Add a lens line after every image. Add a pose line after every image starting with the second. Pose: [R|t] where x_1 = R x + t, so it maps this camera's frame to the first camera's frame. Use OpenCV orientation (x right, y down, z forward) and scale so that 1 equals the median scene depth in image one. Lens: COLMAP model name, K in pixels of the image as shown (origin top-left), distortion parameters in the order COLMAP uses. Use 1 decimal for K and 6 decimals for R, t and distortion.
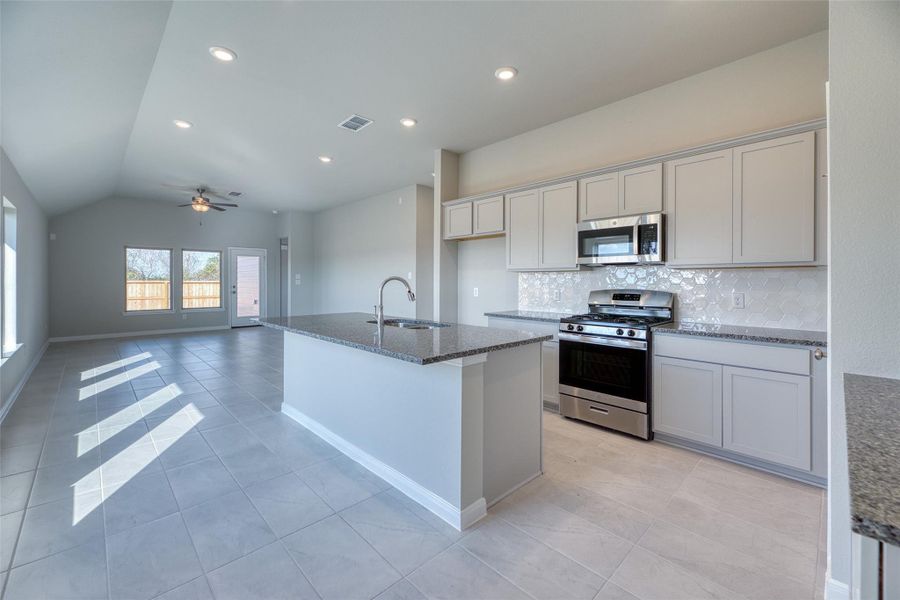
lens RADIAL K [[372.9, 0, 449.6], [0, 372.9, 281.0], [0, 0, 1]] dist [0.007033, -0.001612]
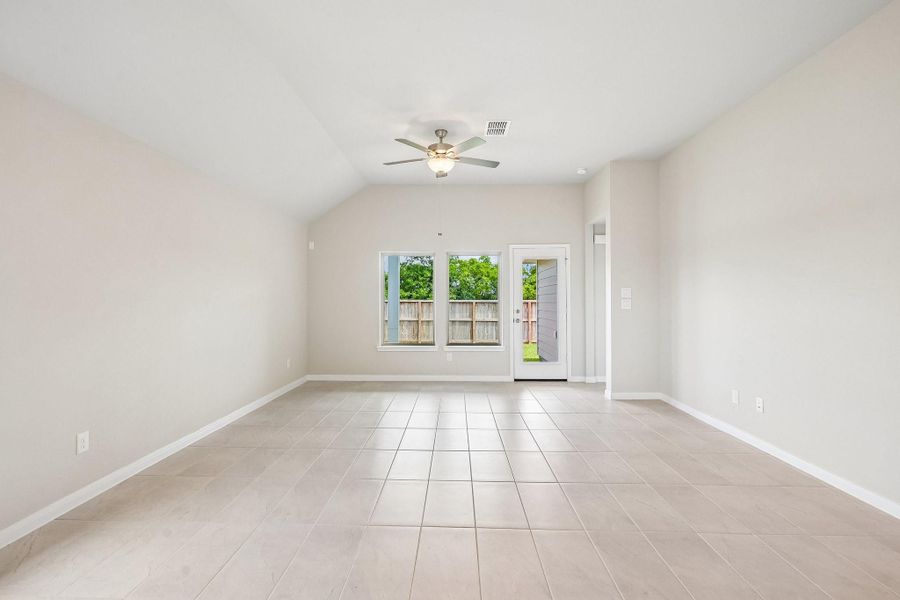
lens RADIAL K [[420.4, 0, 443.1], [0, 420.4, 292.4], [0, 0, 1]] dist [-0.003385, -0.000669]
pose [[0.696429, -0.013625, -0.717496, -0.519329], [0.000635, 0.999831, -0.018371, -0.006810], [0.717625, 0.012339, 0.696320, 1.290978]]
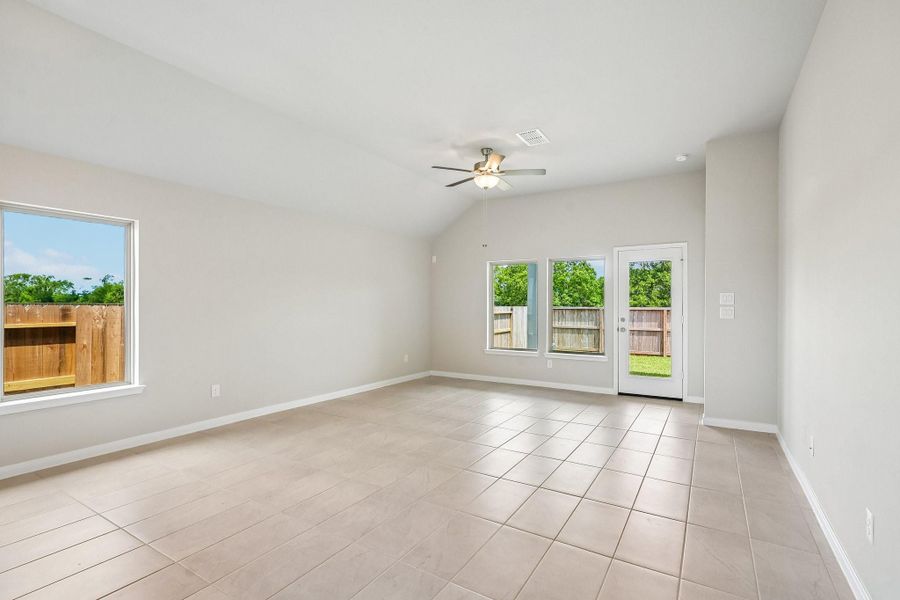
lens RADIAL K [[420.4, 0, 446.0], [0, 420.4, 304.2], [0, 0, 1]] dist [-0.003385, -0.000669]
pose [[0.242923, -0.005841, -0.970028, -0.127472], [-0.004472, 0.999965, -0.007141, -0.003933], [0.970035, 0.006073, 0.242888, 1.718834]]
